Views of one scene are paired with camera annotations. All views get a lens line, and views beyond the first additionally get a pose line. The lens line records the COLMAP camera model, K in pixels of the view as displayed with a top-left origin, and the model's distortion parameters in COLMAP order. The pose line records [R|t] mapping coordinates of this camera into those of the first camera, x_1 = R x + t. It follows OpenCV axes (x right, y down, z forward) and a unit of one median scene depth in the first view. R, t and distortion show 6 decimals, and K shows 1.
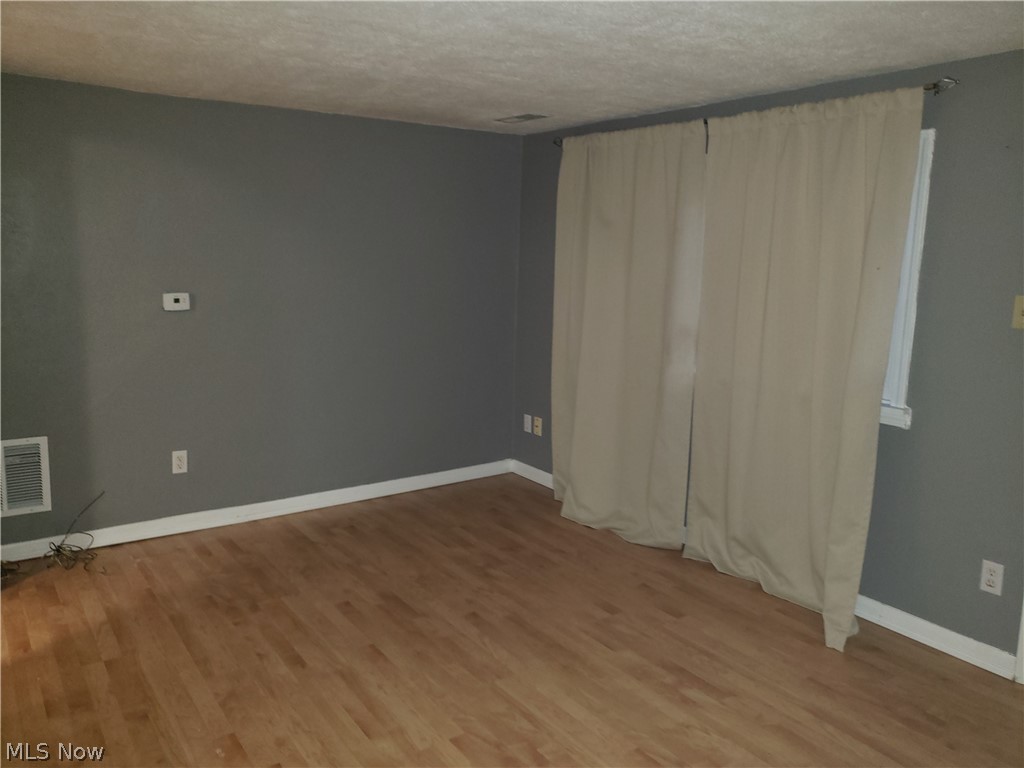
lens RADIAL K [[762.5, 0, 512.7], [0, 762.5, 364.0], [0, 0, 1]] dist [0.006341, 0.006360]
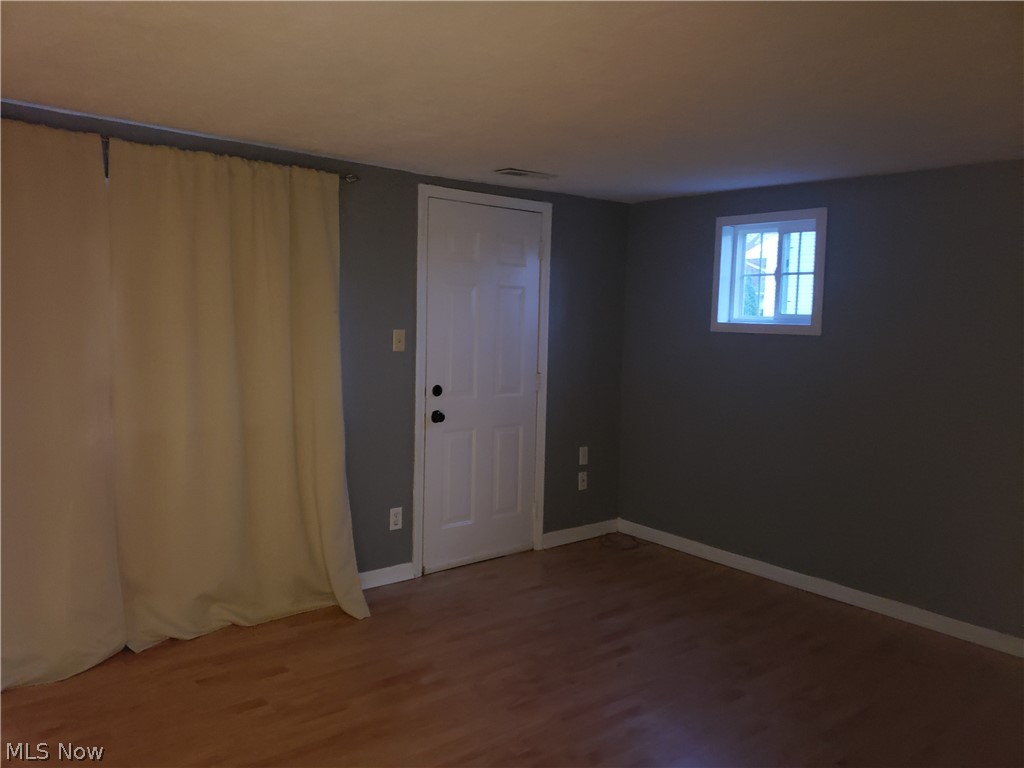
lens RADIAL K [[762.5, 0, 512.7], [0, 762.5, 364.0], [0, 0, 1]] dist [0.006341, 0.006360]
pose [[-0.024566, -0.098095, 0.994874, -0.780360], [0.111955, 0.988644, 0.100246, -0.132703], [-0.993410, 0.113844, -0.013305, 0.728753]]
